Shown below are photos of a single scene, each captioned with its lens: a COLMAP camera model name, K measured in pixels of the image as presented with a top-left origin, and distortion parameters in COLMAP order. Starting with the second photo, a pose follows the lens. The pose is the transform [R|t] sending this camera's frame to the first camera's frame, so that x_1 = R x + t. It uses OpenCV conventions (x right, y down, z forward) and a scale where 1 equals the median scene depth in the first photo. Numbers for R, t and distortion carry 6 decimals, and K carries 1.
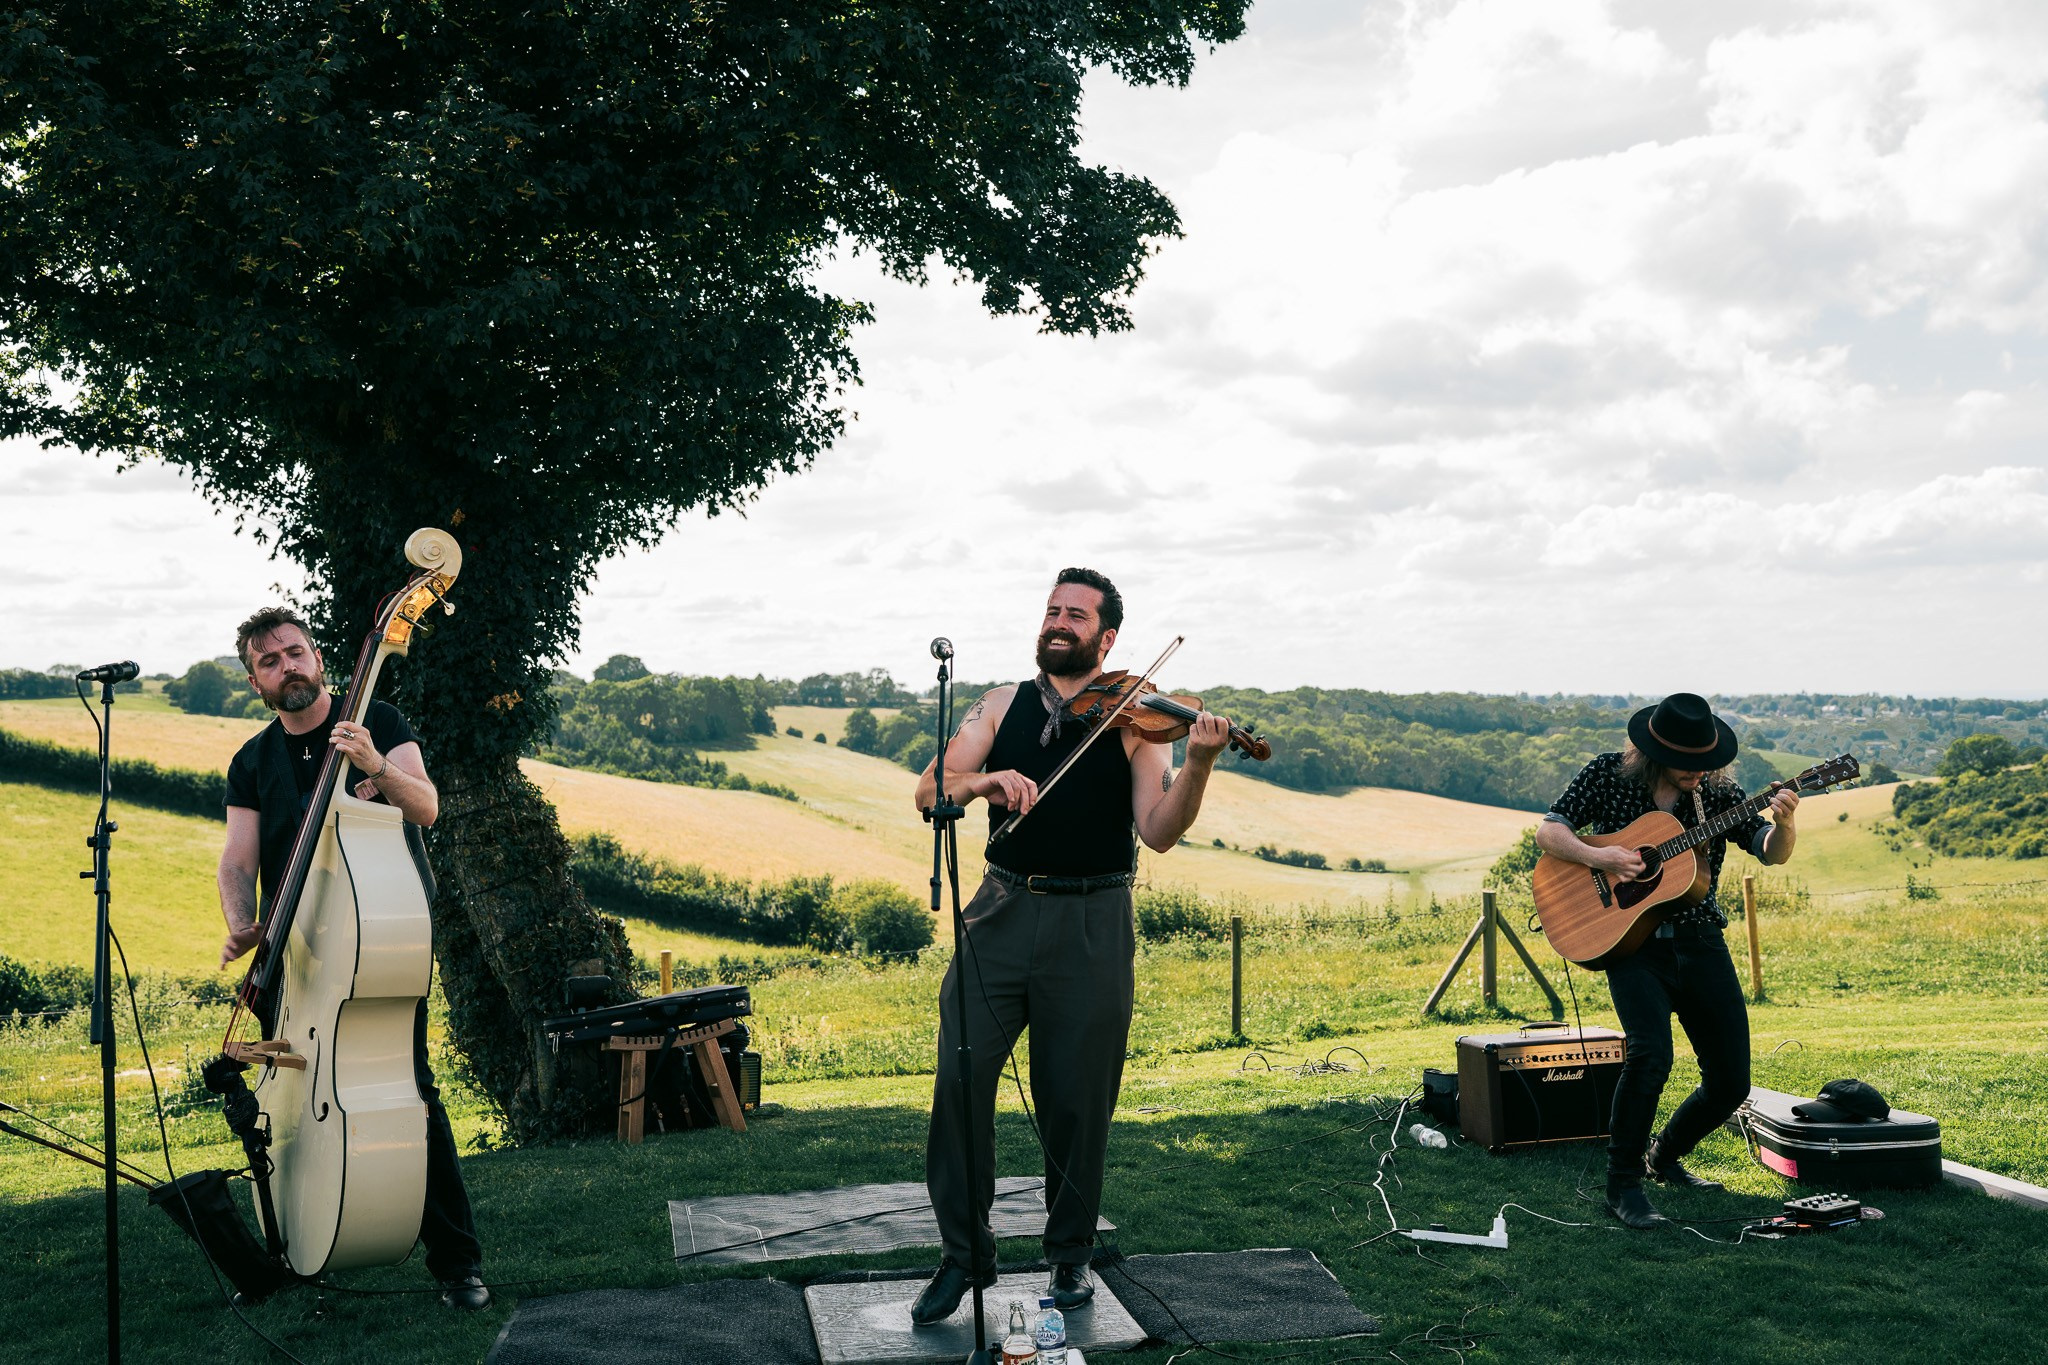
lens RADIAL K [[1947.0, 0, 1006.0], [0, 1947.0, 681.3], [0, 0, 1]] dist [0.003256, 0.000000]
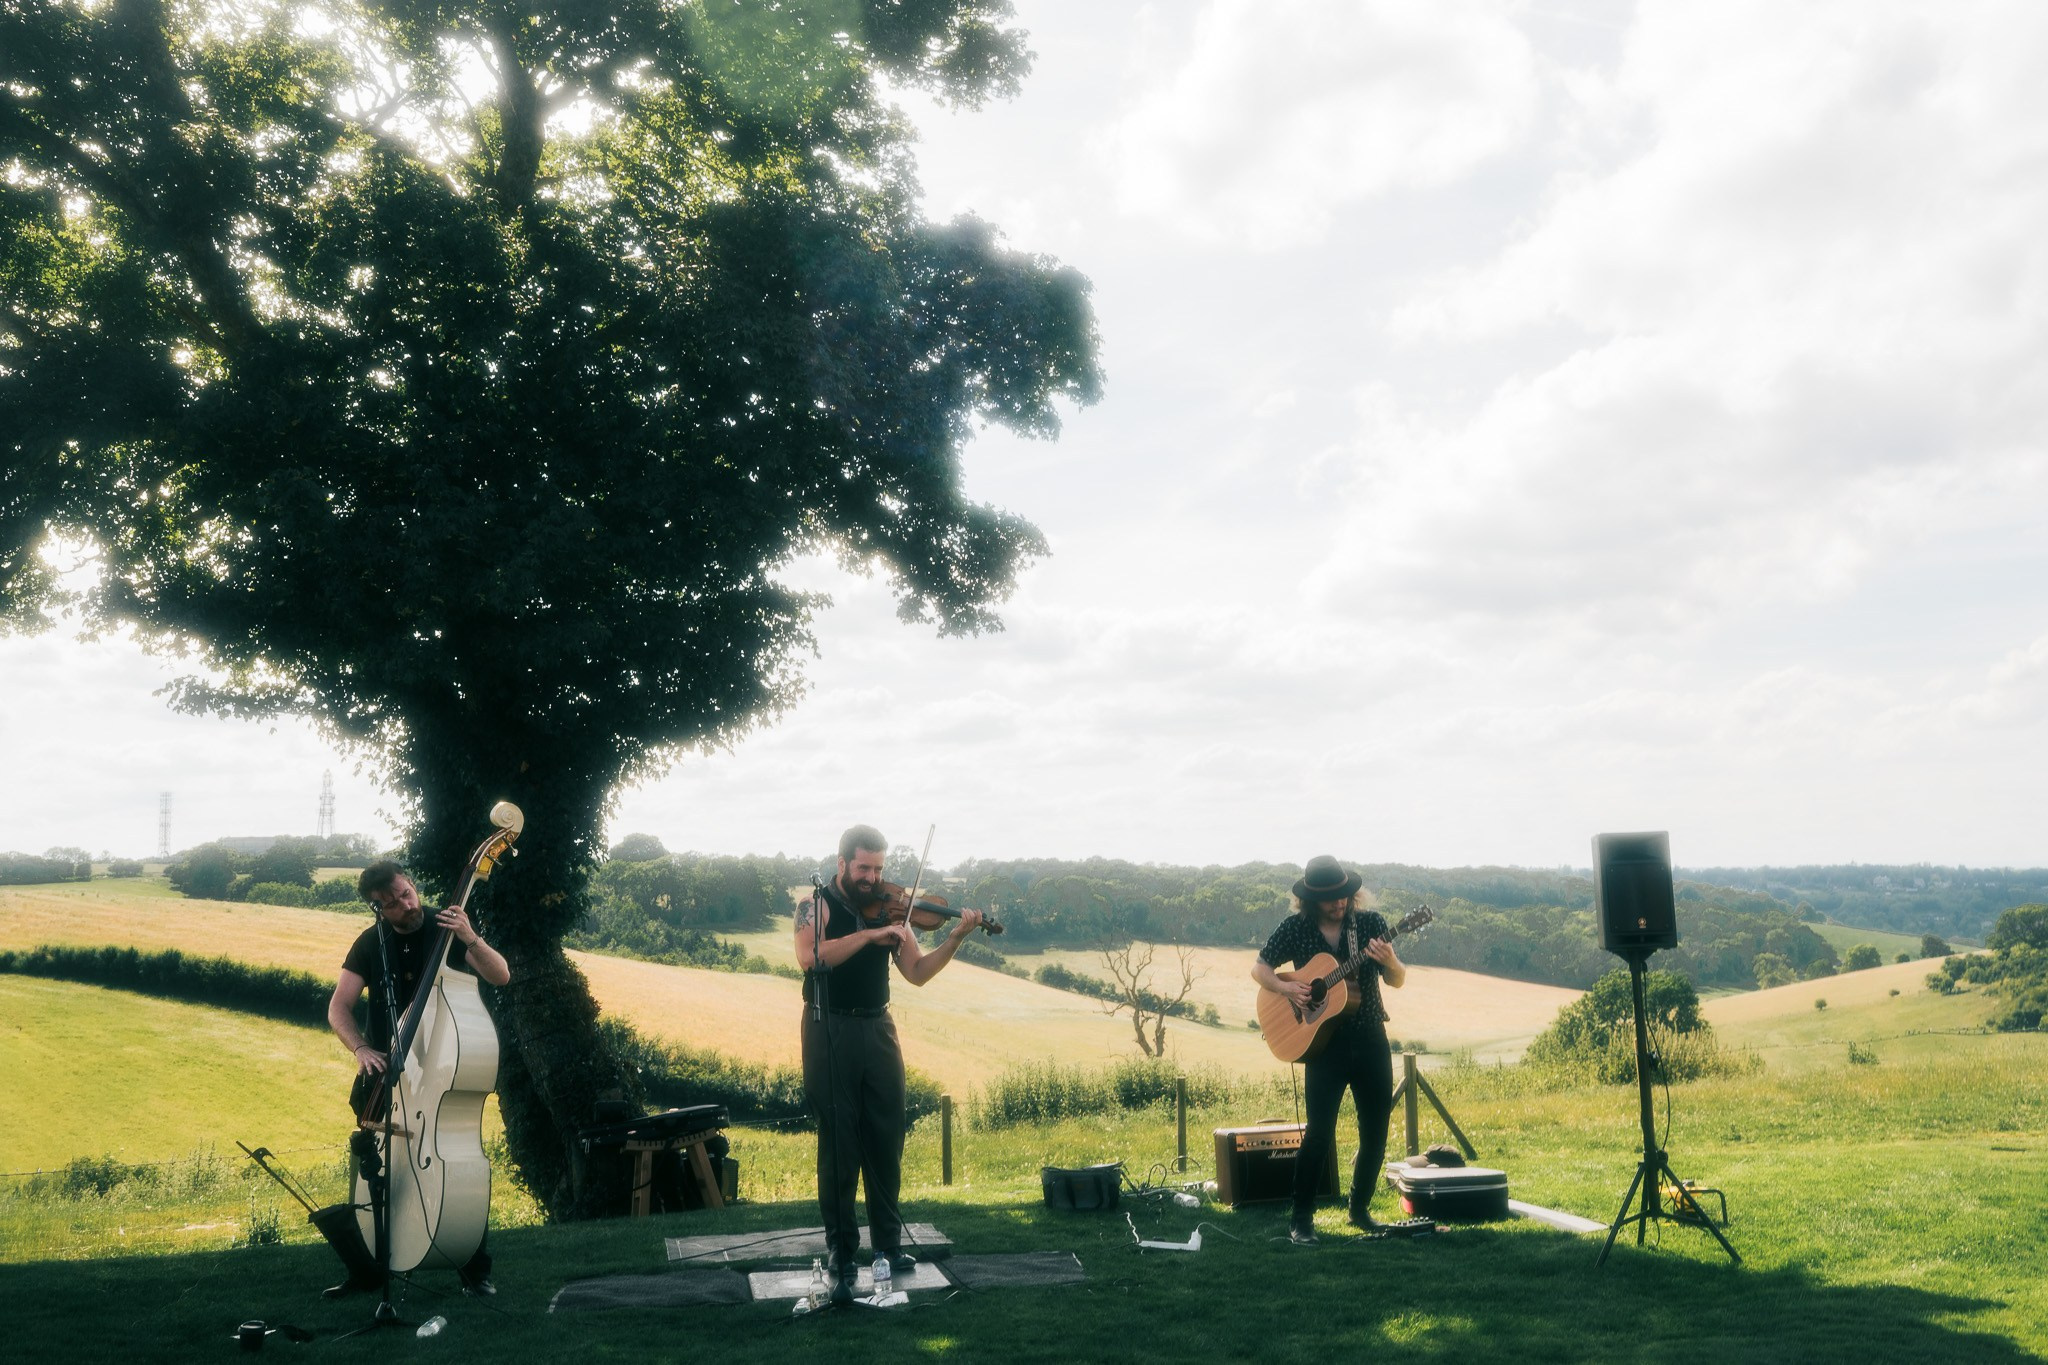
lens RADIAL K [[1947.0, 0, 1036.8], [0, 1947.0, 656.5], [0, 0, 1]] dist [0.003256, 0.000000]
pose [[0.999951, -0.007535, 0.006389, 0.073089], [0.008156, 0.994596, -0.103504, -0.014055], [-0.005575, 0.103551, 0.994608, -0.369061]]
